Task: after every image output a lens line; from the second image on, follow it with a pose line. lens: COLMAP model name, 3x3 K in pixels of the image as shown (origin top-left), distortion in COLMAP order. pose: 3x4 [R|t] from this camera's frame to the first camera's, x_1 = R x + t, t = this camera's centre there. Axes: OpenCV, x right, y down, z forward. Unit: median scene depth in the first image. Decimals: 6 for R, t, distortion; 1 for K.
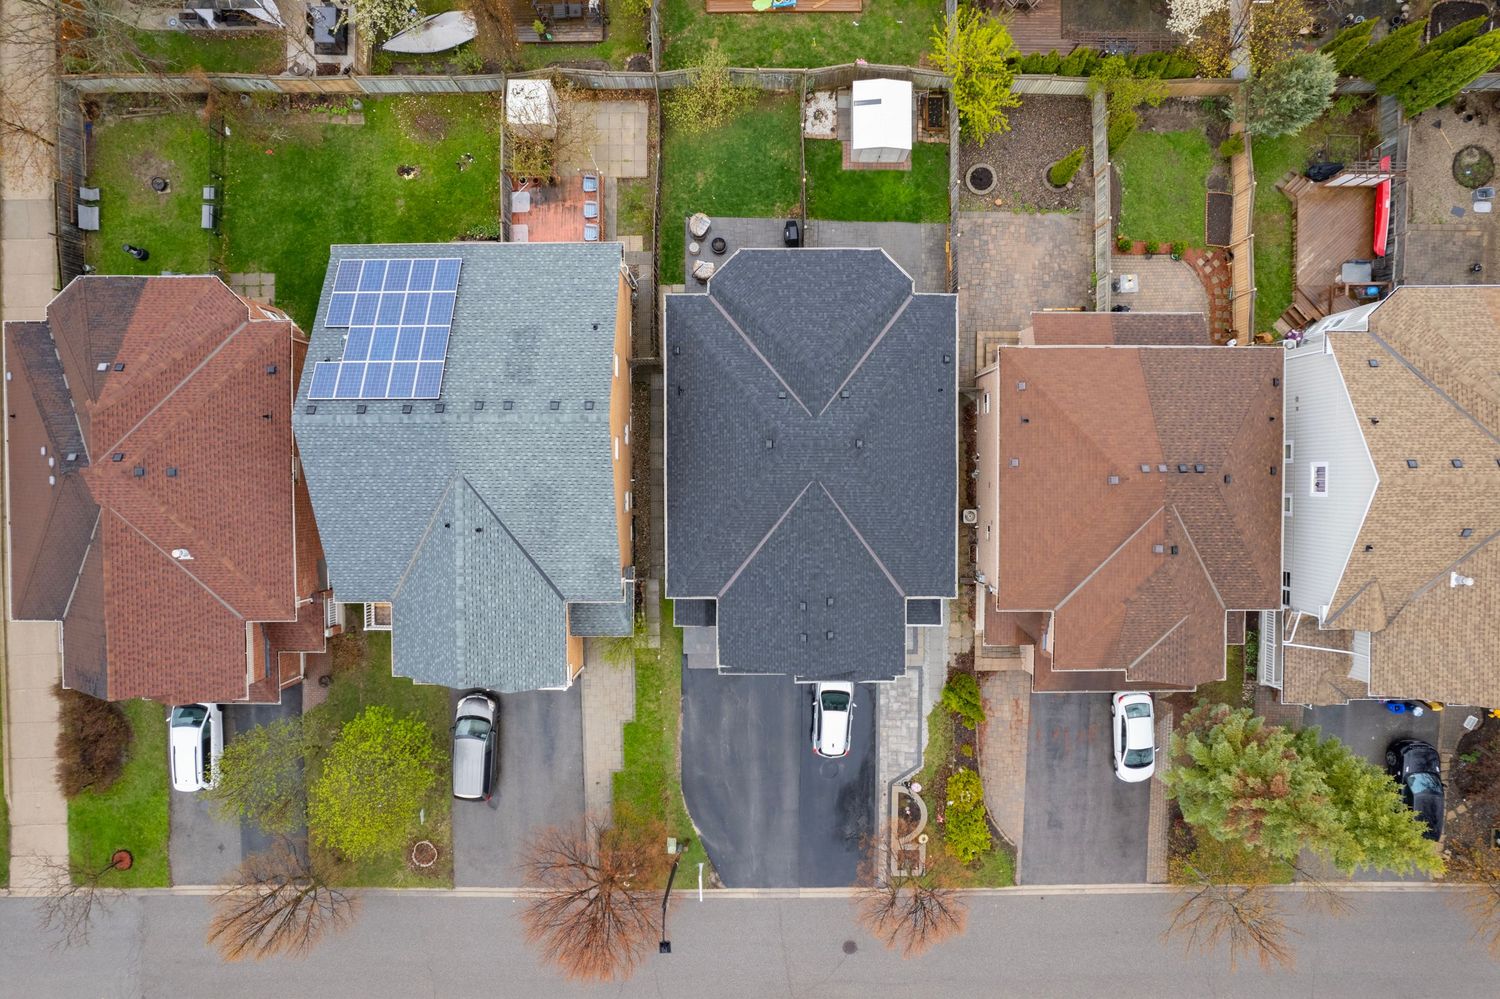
lens RADIAL K [[961.1, 0, 748.9], [0, 961.1, 502.8], [0, 0, 1]] dist [-0.074950, 0.065117]
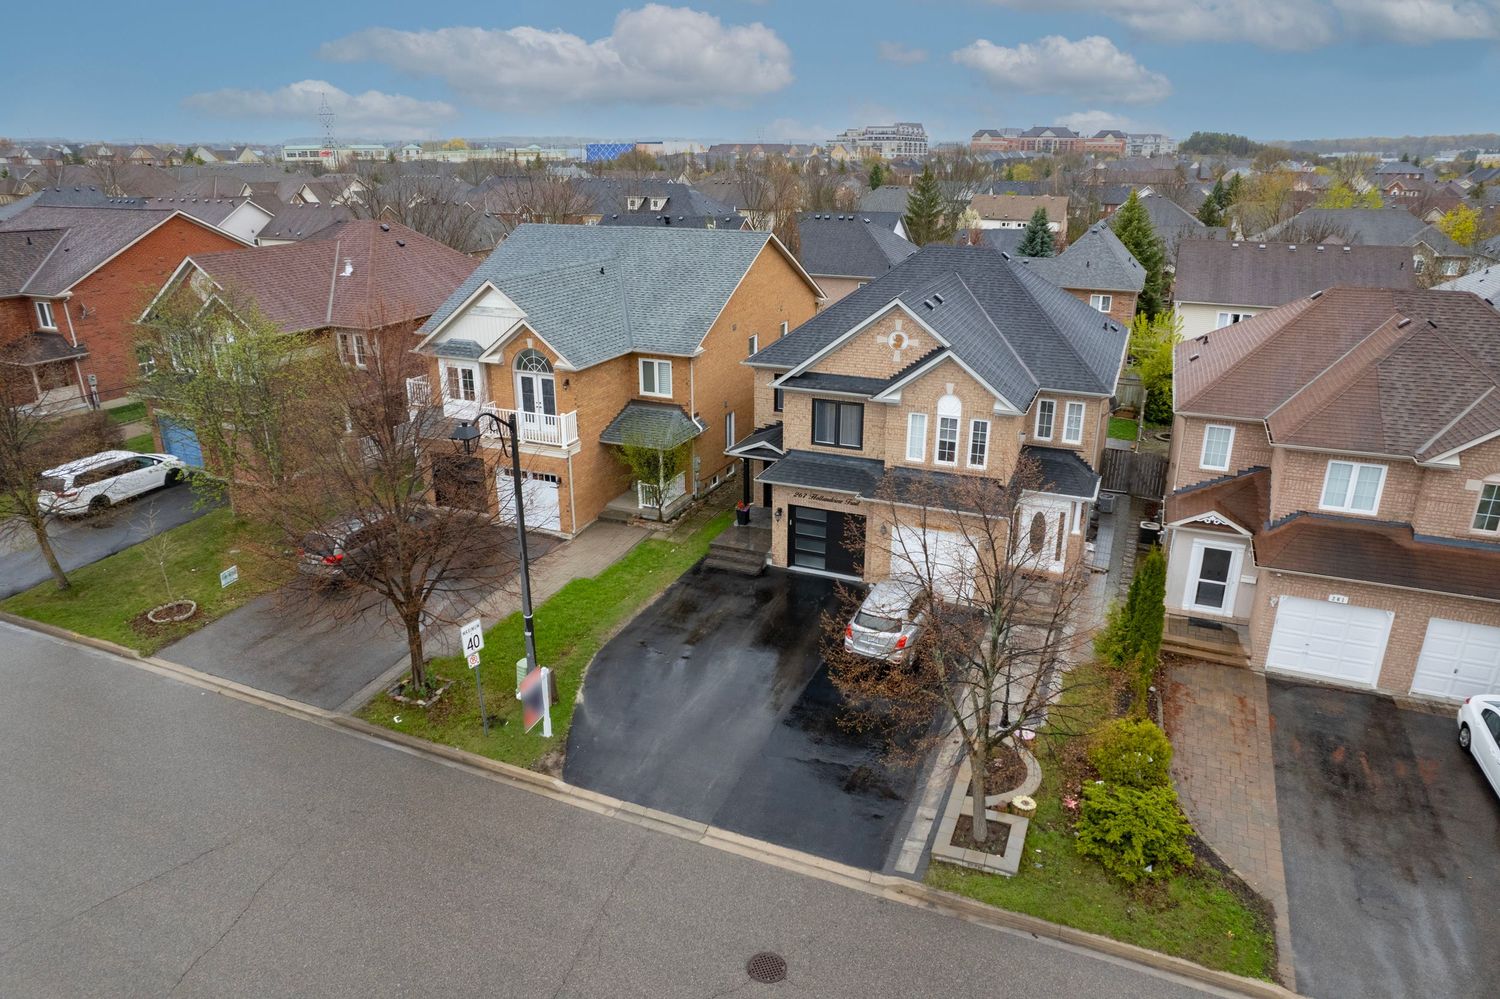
lens RADIAL K [[961.1, 0, 745.4], [0, 961.1, 495.3], [0, 0, 1]] dist [-0.074950, 0.065117]
pose [[0.919182, 0.138956, -0.368506, 0.209858], [-0.393492, 0.285035, -0.874025, 0.749651], [-0.016414, 0.948391, 0.316677, 0.747832]]
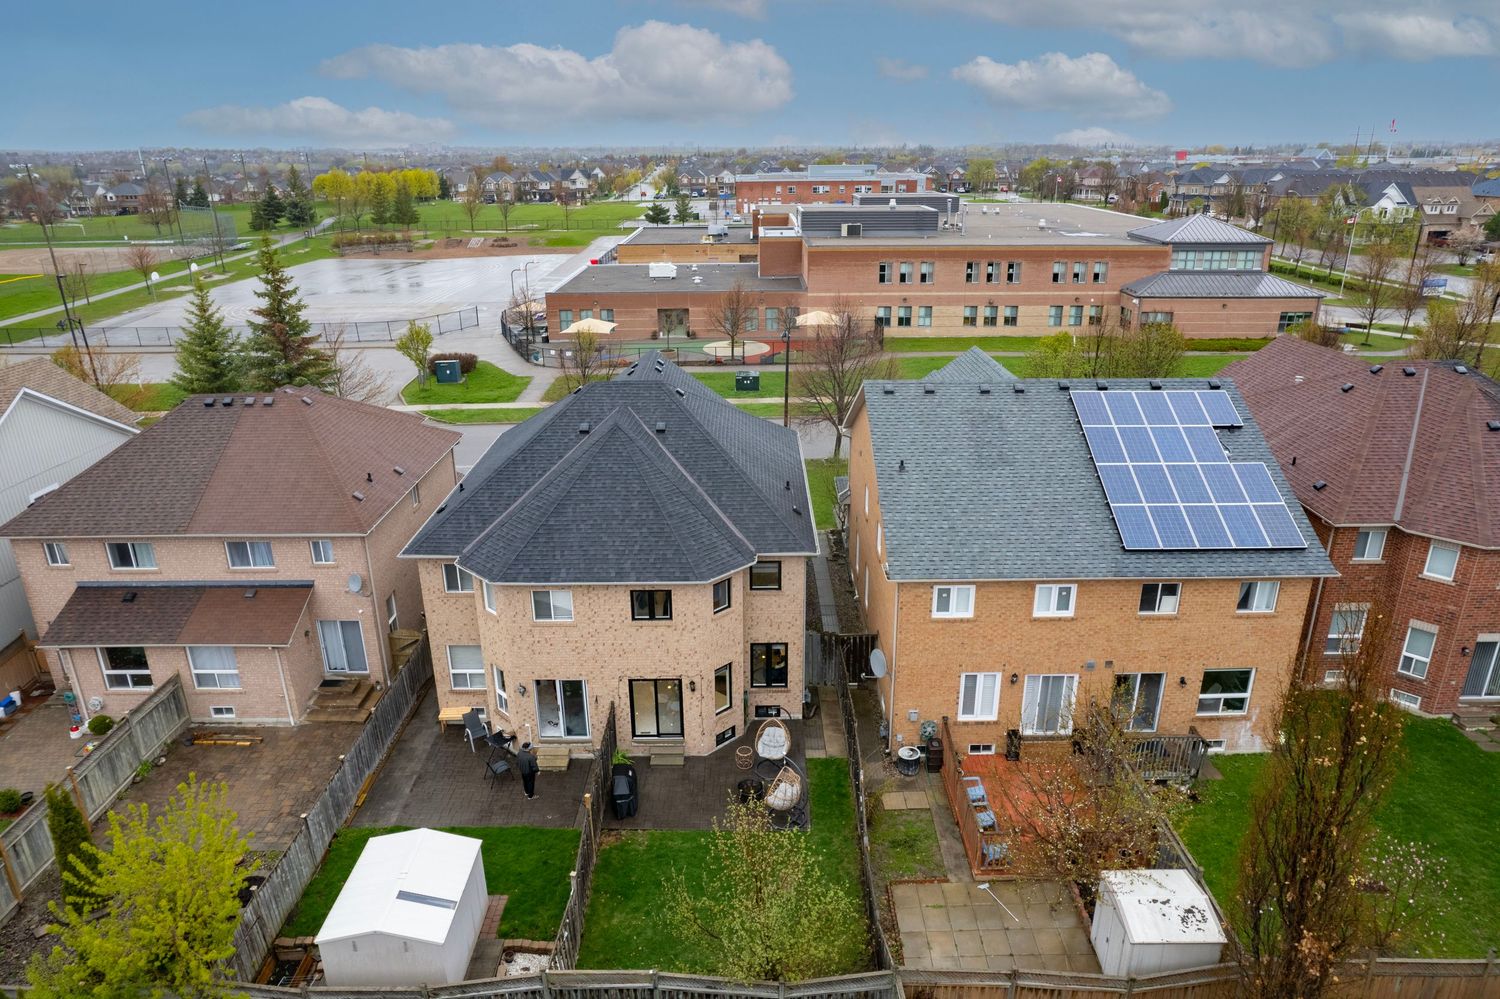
lens RADIAL K [[961.1, 0, 747.7], [0, 961.1, 494.1], [0, 0, 1]] dist [-0.074950, 0.065117]
pose [[-0.999888, 0.013961, 0.005458, -0.035223], [-0.000299, -0.382633, 0.923900, -0.733271], [0.014987, 0.923795, 0.382594, 0.606742]]
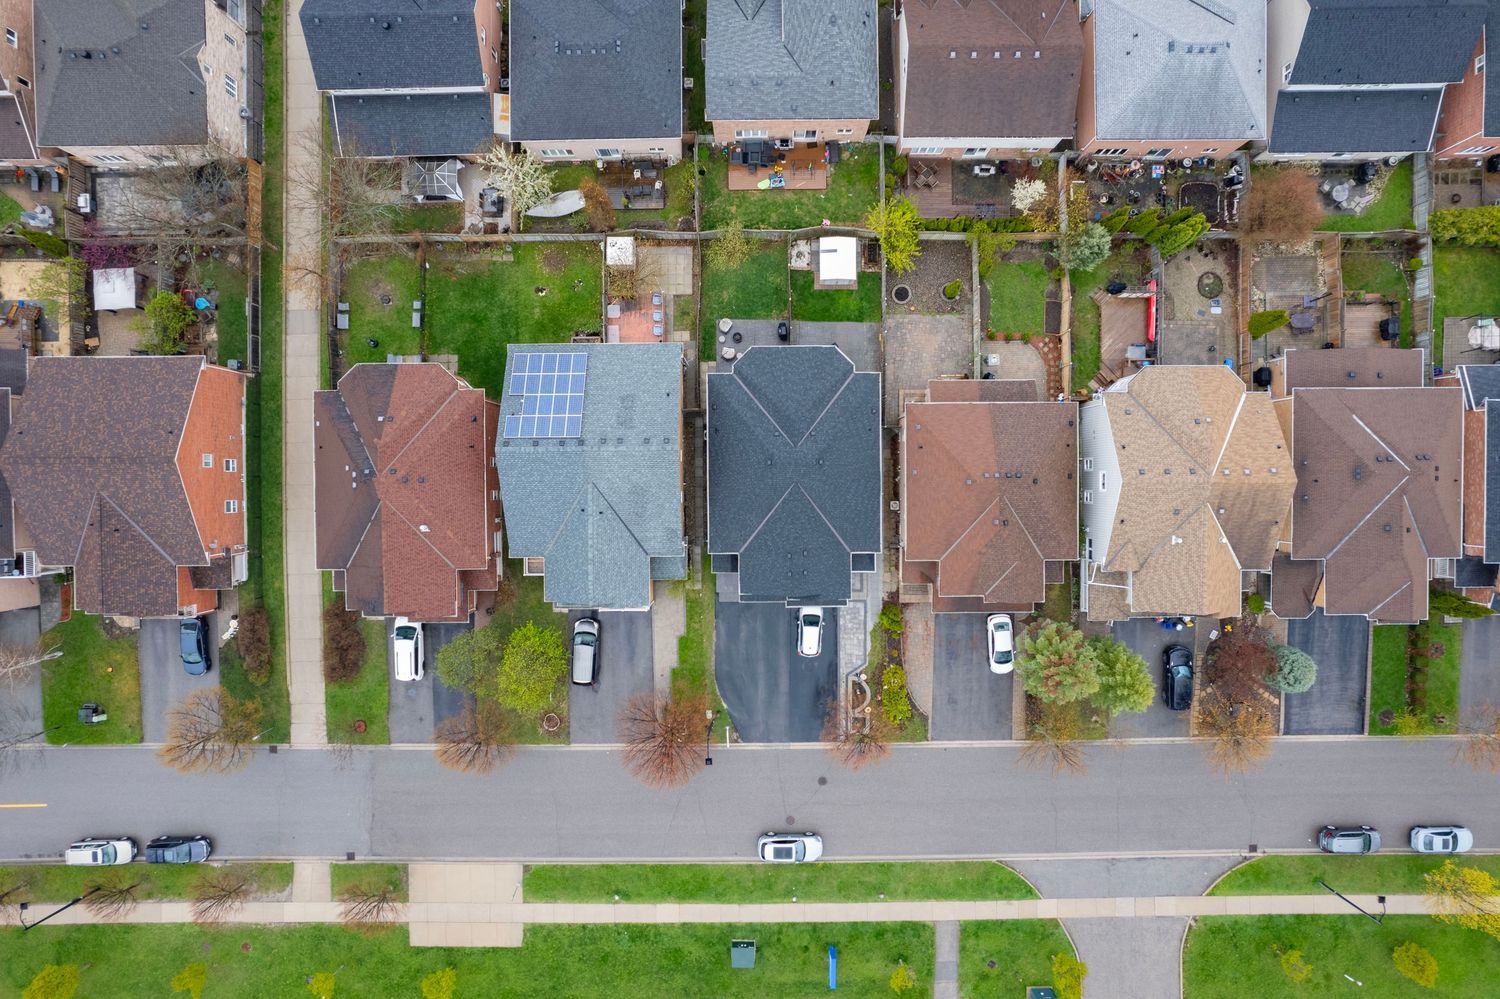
lens RADIAL K [[961.1, 0, 749.2], [0, 961.1, 502.6], [0, 0, 1]] dist [-0.074950, 0.065117]
pose [[0.999989, -0.004622, -0.000392, -0.012193], [0.004619, 0.999964, -0.007142, 0.019548], [0.000425, 0.007140, 0.999974, -0.603217]]
